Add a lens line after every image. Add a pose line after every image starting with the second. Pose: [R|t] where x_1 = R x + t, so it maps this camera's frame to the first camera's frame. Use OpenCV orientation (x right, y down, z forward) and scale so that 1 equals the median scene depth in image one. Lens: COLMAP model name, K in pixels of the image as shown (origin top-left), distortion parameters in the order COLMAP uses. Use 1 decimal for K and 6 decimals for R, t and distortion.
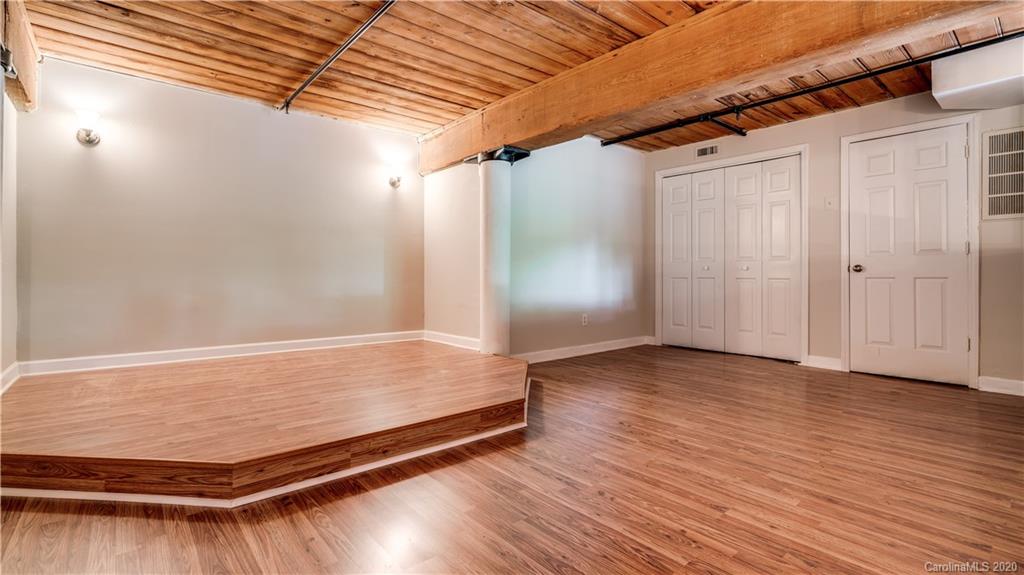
lens RADIAL K [[467.5, 0, 522.0], [0, 467.5, 269.4], [0, 0, 1]] dist [-0.006748, 0.002841]
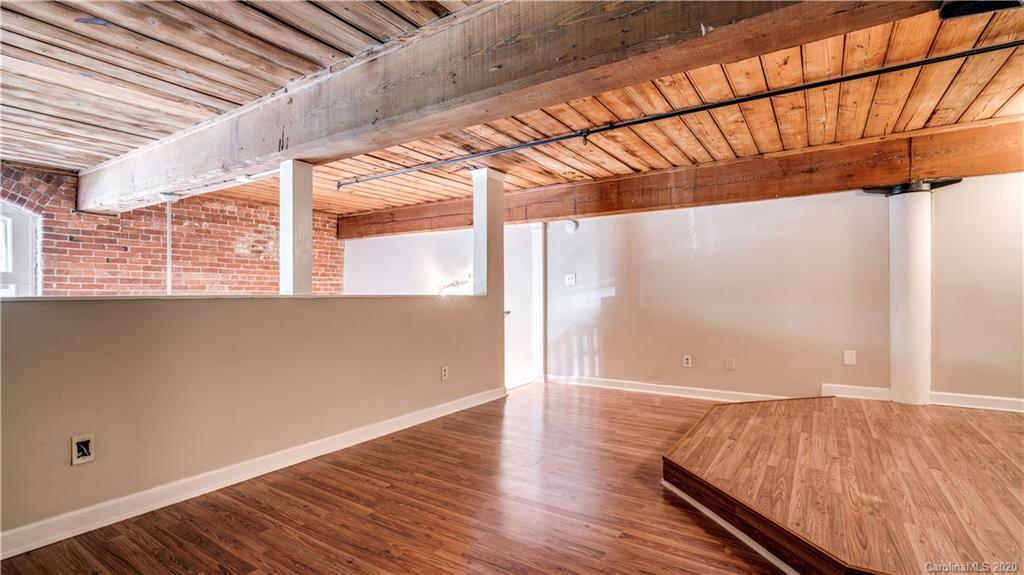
lens RADIAL K [[467.5, 0, 527.8], [0, 467.5, 296.1], [0, 0, 1]] dist [-0.006748, 0.002841]
pose [[-0.955494, 0.003941, -0.294983, 0.664812], [0.006480, 0.999950, -0.007629, -0.065405], [0.294939, -0.009201, -0.955472, 2.171790]]
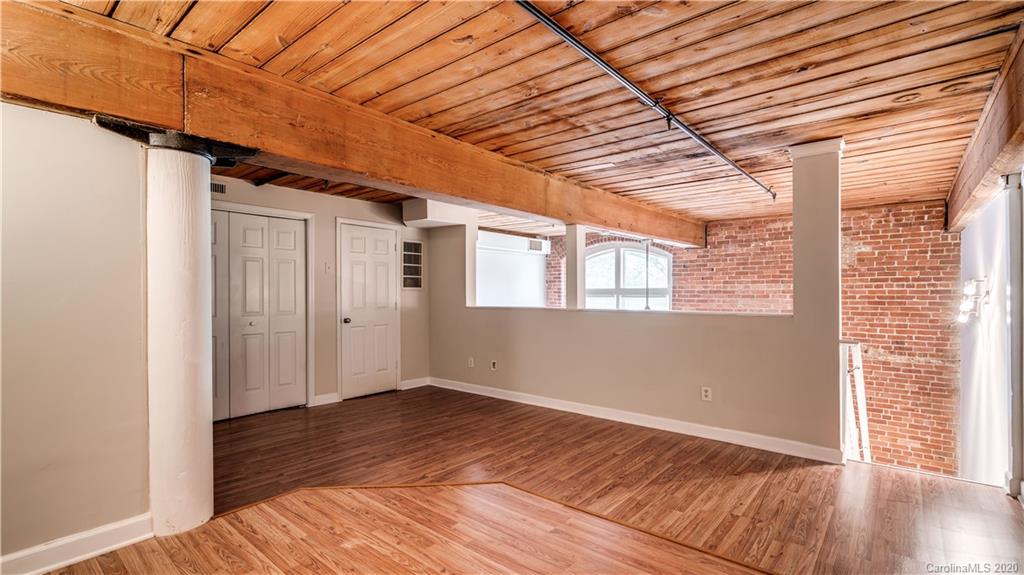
lens RADIAL K [[467.5, 0, 501.7], [0, 467.5, 297.1], [0, 0, 1]] dist [-0.006748, 0.002841]
pose [[-0.145533, -0.009687, 0.989306, -1.151278], [-0.009217, 0.999922, 0.008435, -0.148667], [-0.989311, -0.007891, -0.145611, 1.346376]]
